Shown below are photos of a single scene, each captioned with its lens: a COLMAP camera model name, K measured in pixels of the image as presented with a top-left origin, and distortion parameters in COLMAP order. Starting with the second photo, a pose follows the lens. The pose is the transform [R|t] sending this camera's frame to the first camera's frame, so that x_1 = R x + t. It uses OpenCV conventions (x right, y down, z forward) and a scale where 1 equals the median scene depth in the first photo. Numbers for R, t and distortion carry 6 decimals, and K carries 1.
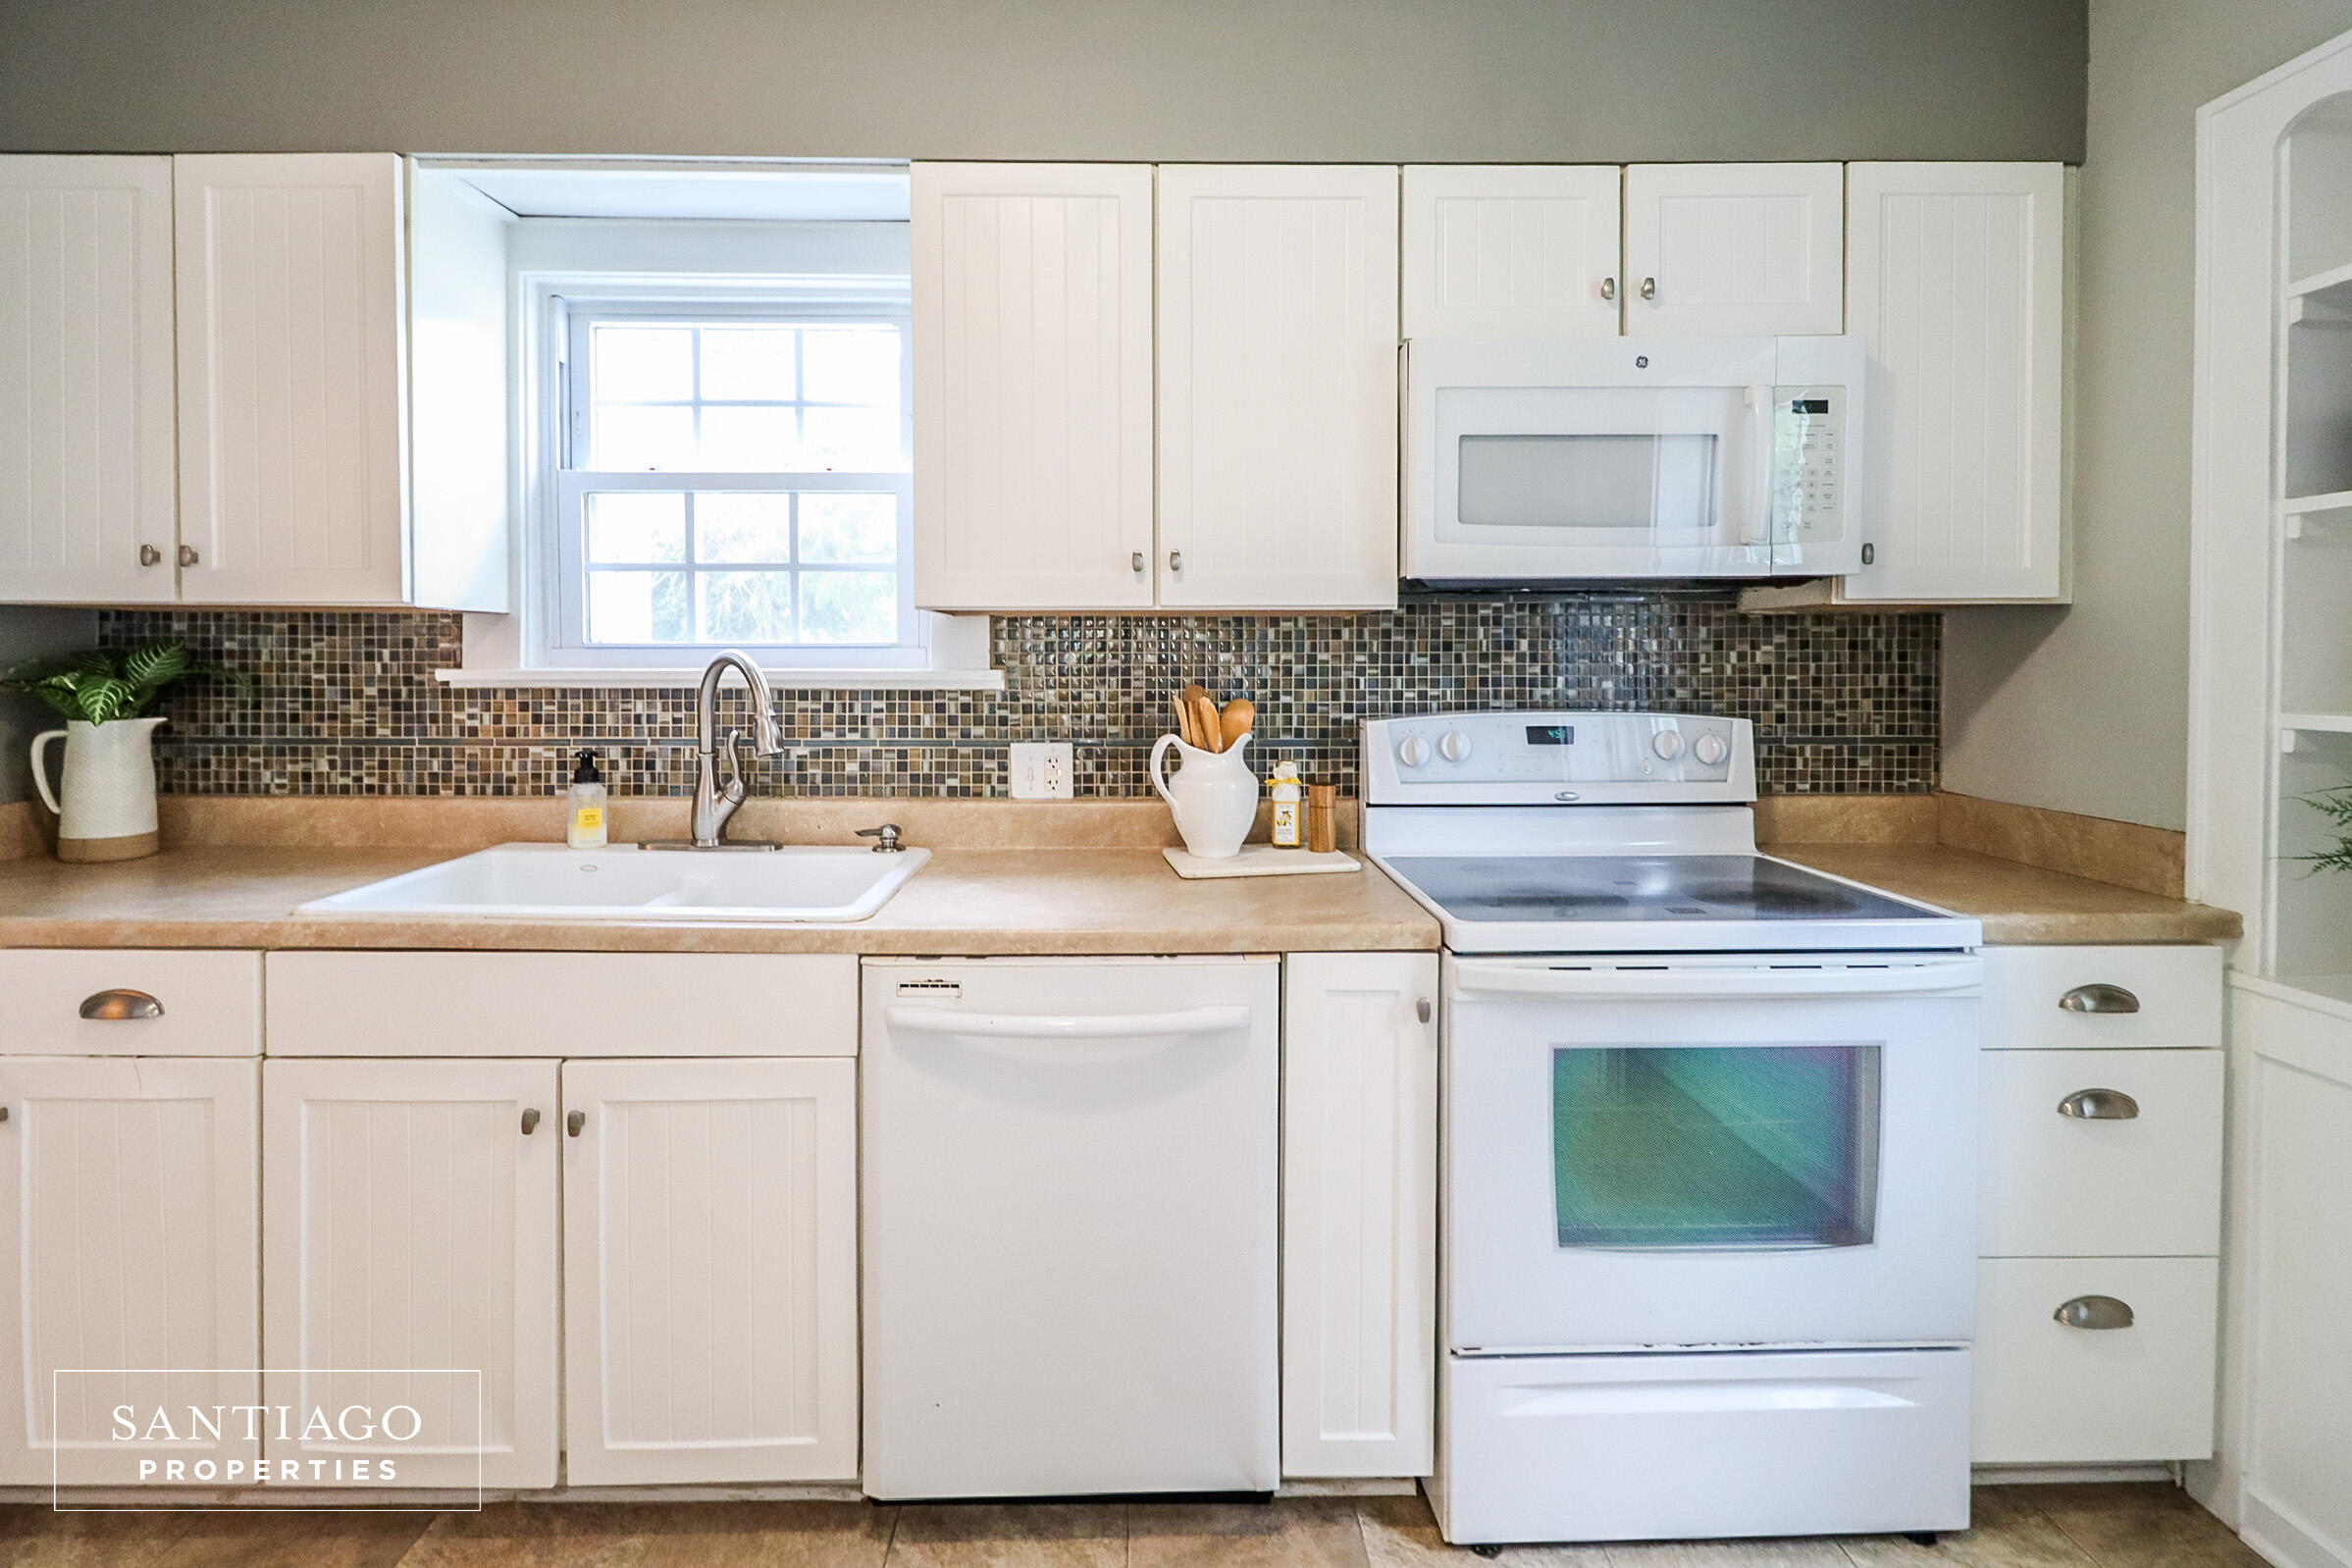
lens RADIAL K [[1116.0, 0, 1174.7], [0, 1116.0, 685.7], [0, 0, 1]] dist [0.021442, -0.013274]
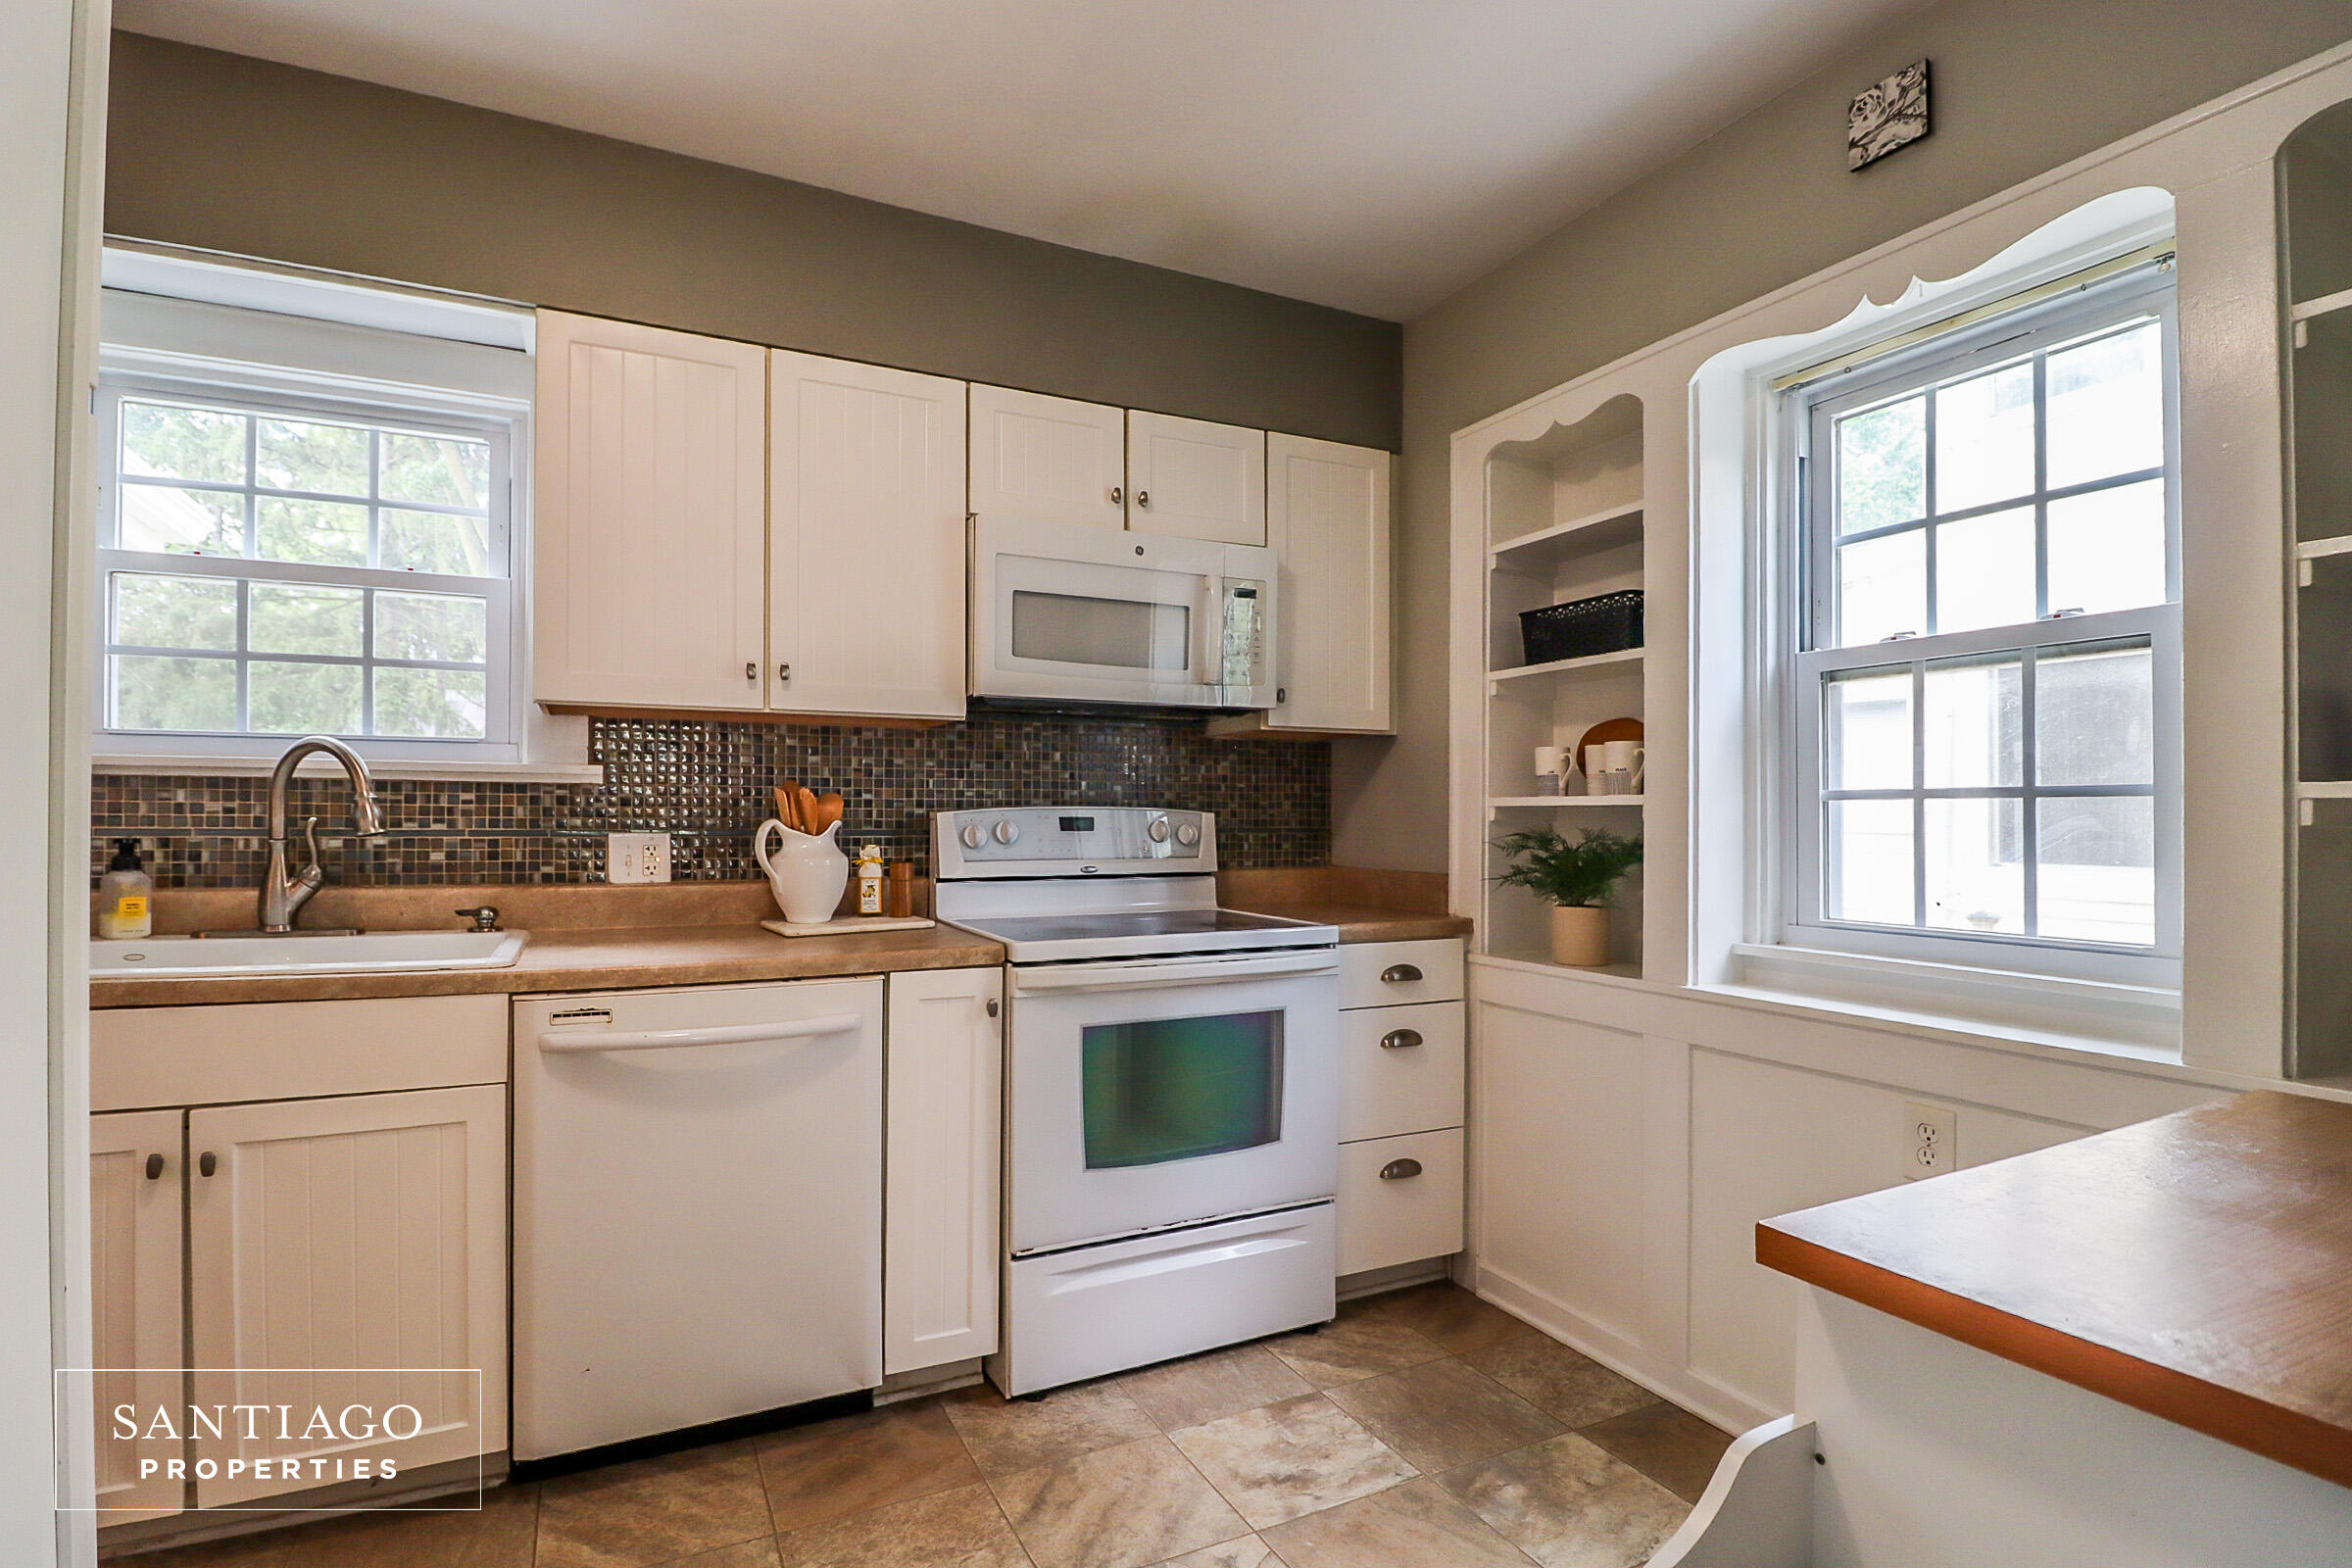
lens RADIAL K [[1142.2, 0, 1208.3], [0, 1142.2, 805.2], [0, 0, 1]] dist [-0.000171, -0.015173]
pose [[0.900562, 0.008057, 0.434654, -0.104480], [0.005656, 0.999526, -0.030248, 0.061899], [-0.434692, 0.029699, 0.900090, -0.264216]]
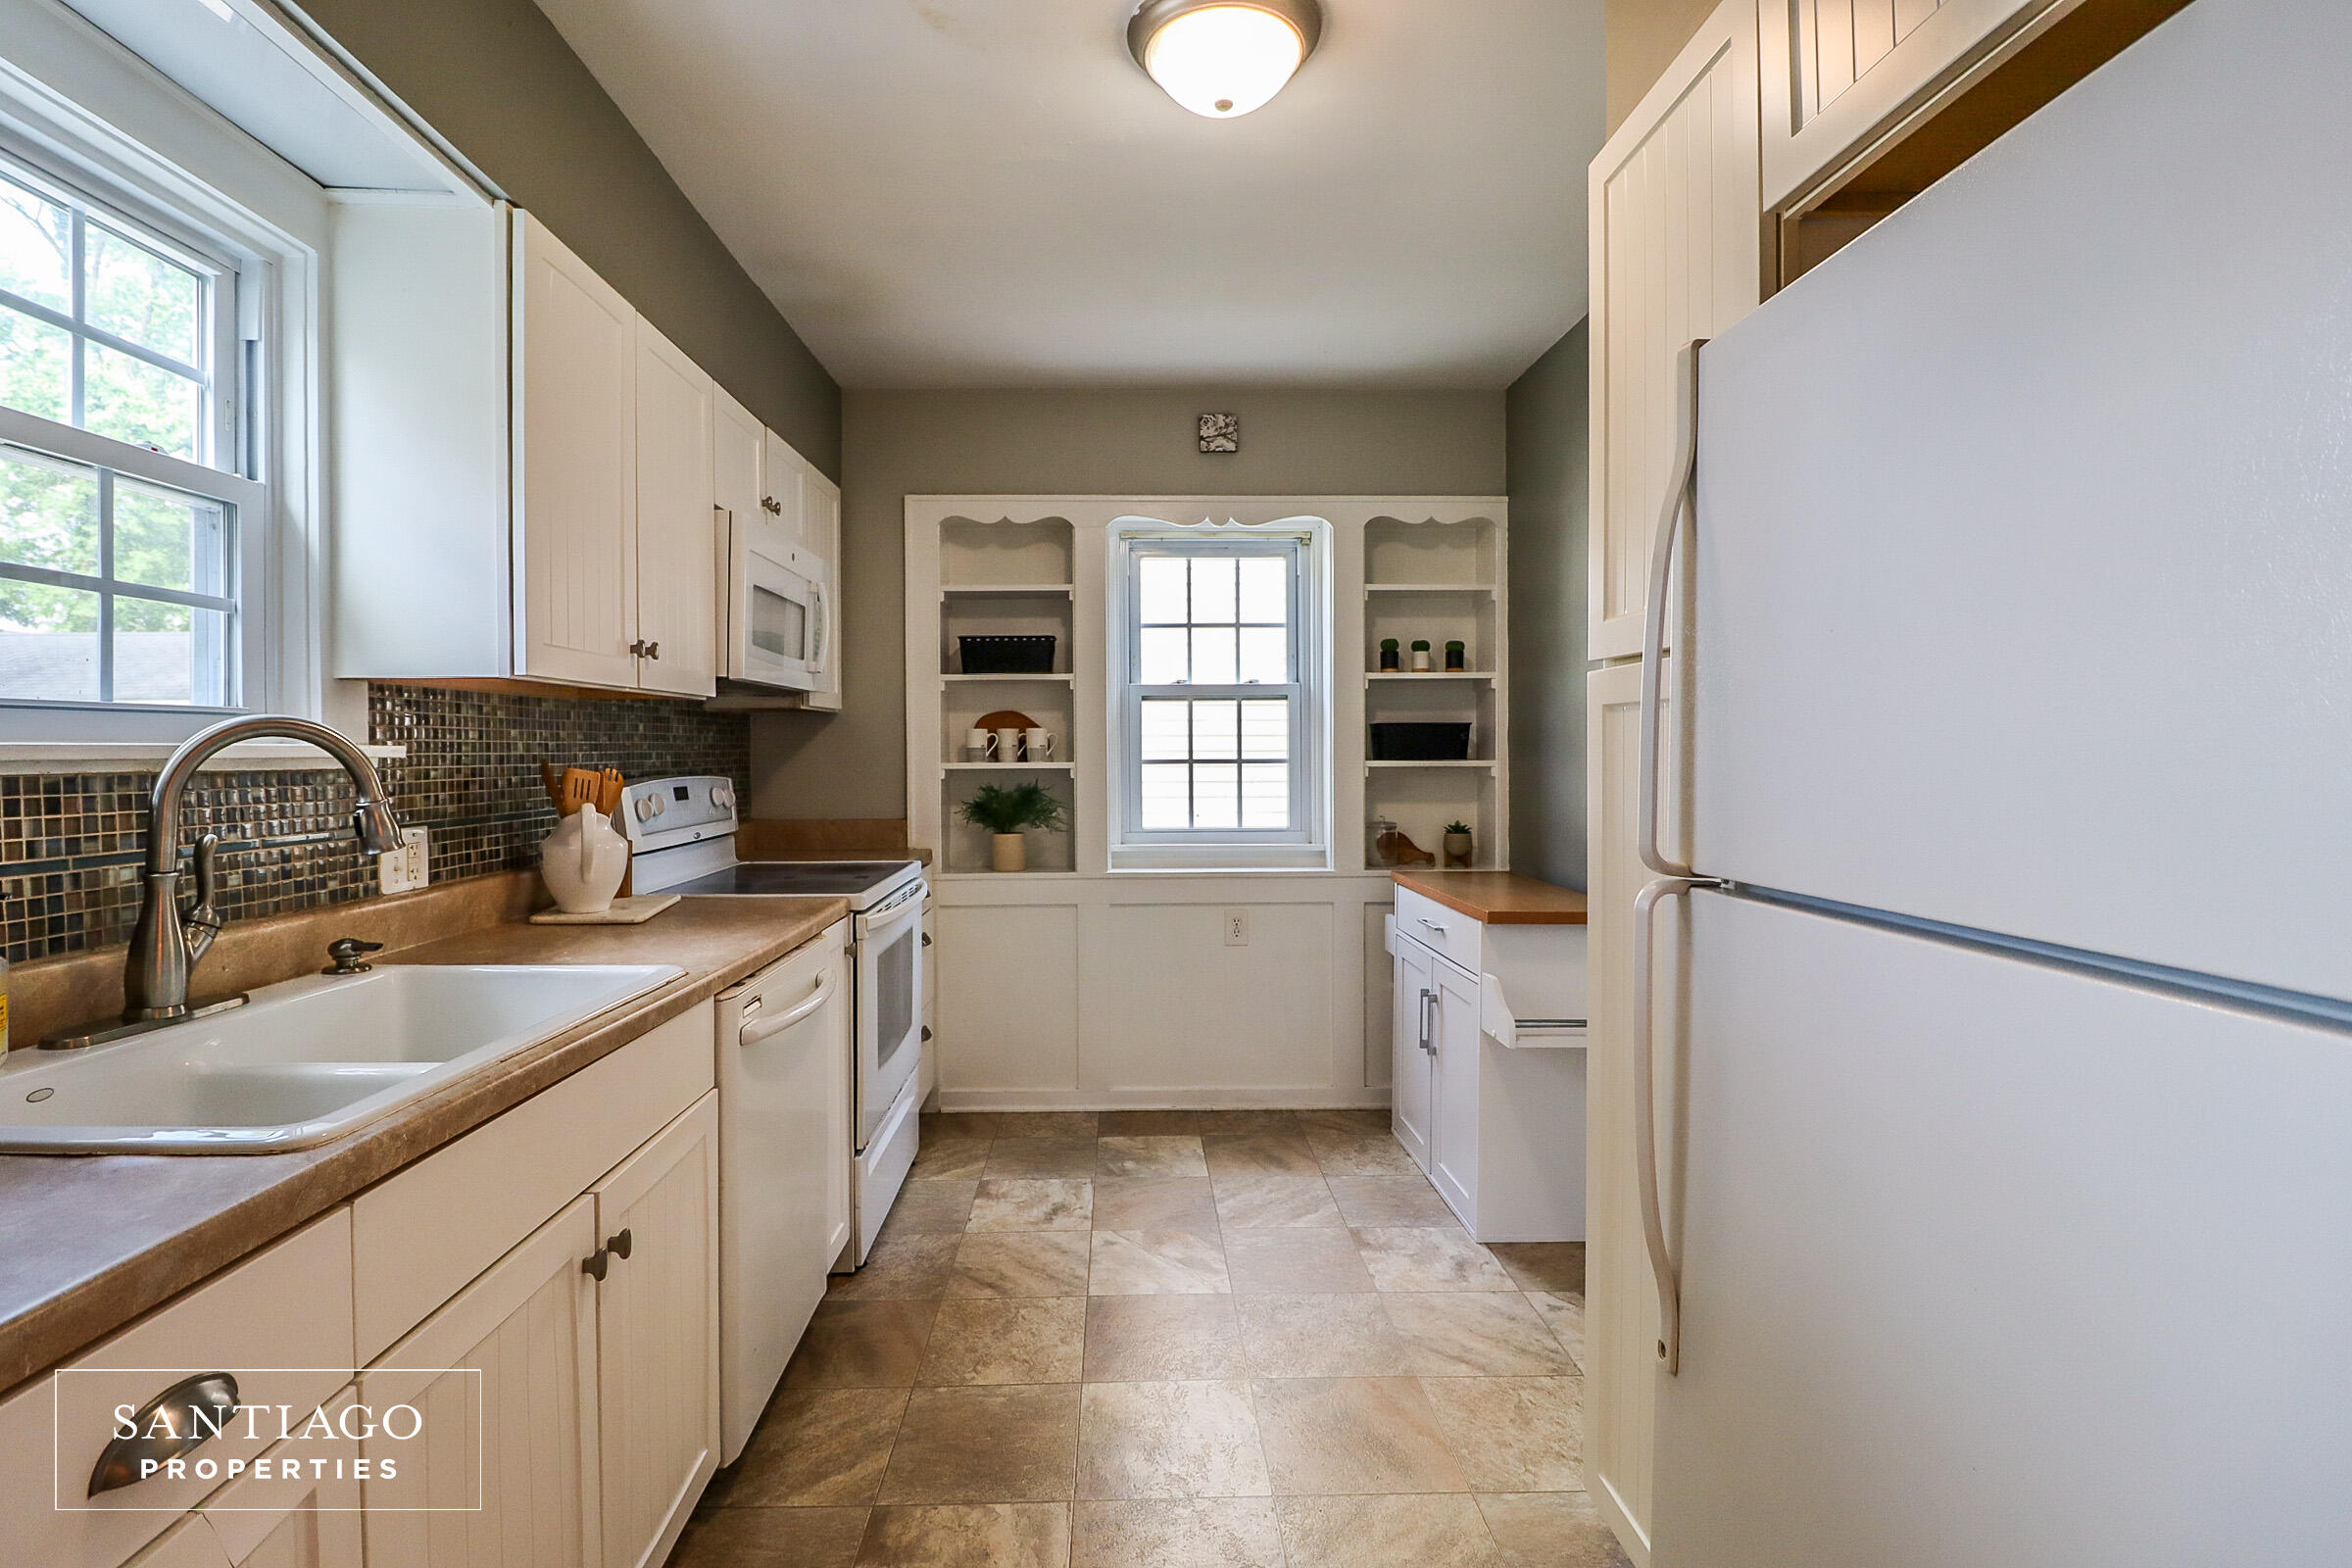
lens RADIAL K [[1102.4, 0, 1168.5], [0, 1102.4, 754.7], [0, 0, 1]] dist [-0.003014, -0.012033]
pose [[-0.025734, -0.005654, 0.999653, -1.008999], [0.024586, 0.999678, 0.006287, 0.002606], [-0.999366, 0.024740, -0.025587, 0.421171]]
